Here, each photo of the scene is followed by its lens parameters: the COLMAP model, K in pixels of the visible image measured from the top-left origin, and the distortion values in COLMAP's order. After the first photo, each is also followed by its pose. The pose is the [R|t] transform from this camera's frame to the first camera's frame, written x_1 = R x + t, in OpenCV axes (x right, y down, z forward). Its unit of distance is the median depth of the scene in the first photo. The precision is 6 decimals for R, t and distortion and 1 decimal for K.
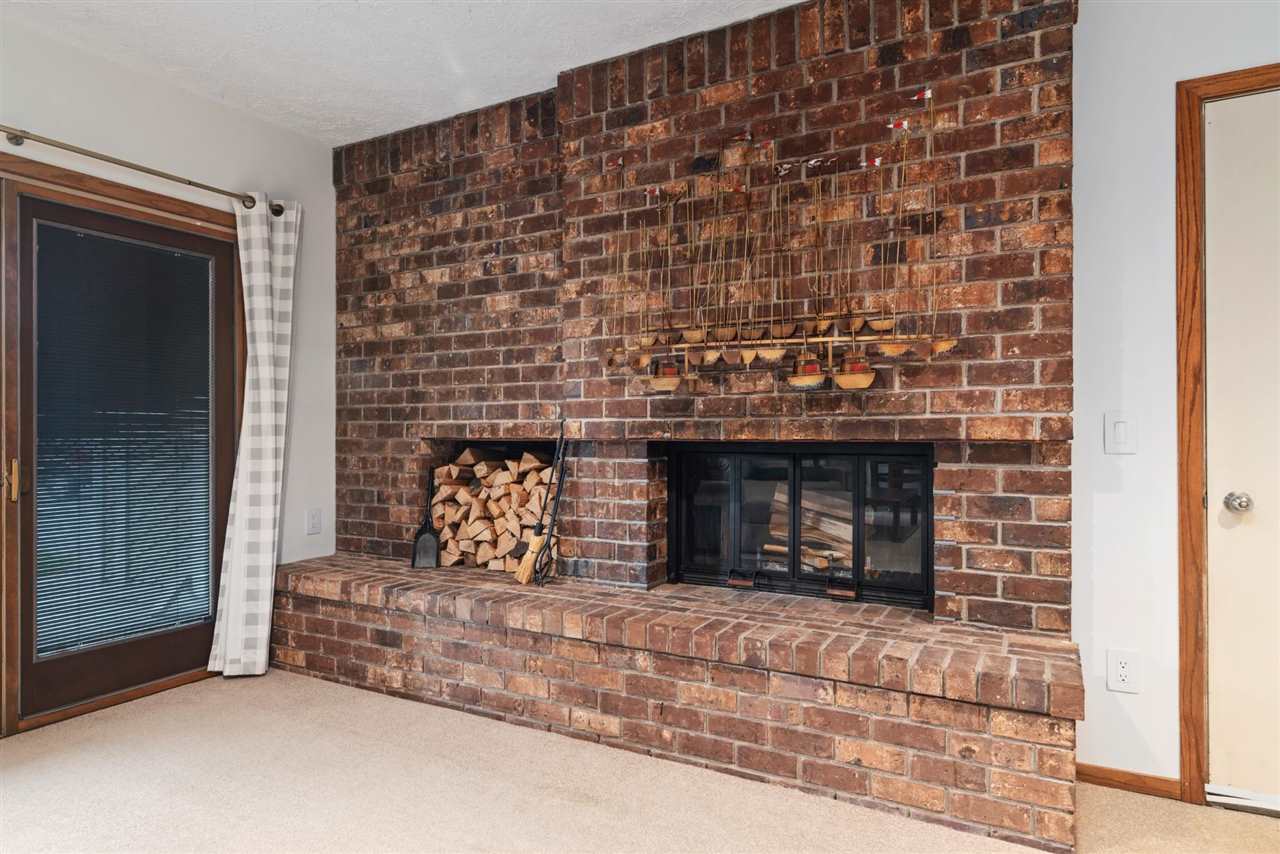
lens RADIAL K [[768.0, 0, 640.7], [0, 768.0, 428.0], [0, 0, 1]] dist [0.000976, -0.001608]
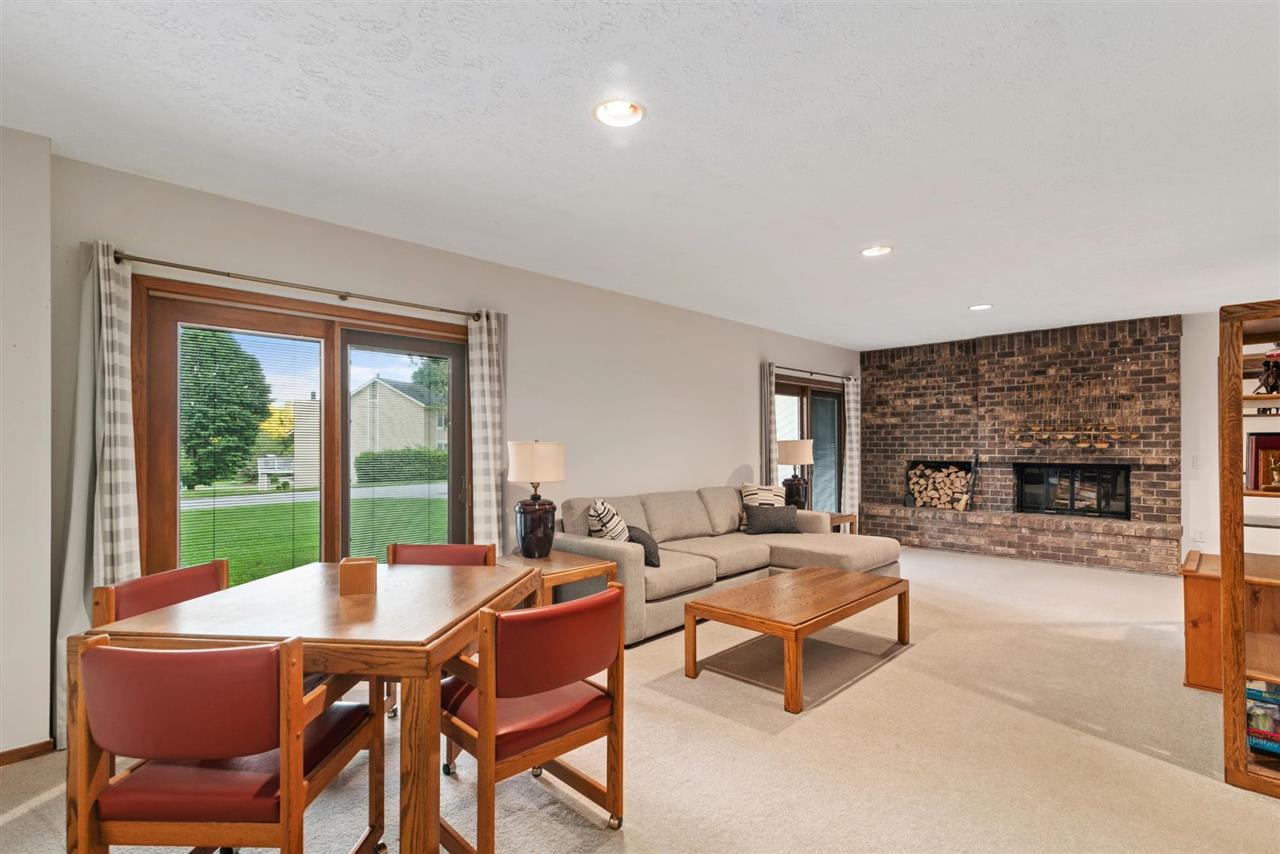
lens RADIAL K [[615.5, 0, 638.1], [0, 615.5, 439.1], [0, 0, 1]] dist [0.005432, -0.000600]
pose [[0.959420, -0.002720, -0.281968, -0.785019], [0.001298, 0.999985, -0.005228, -0.070171], [0.281978, 0.004650, 0.959410, -1.867071]]
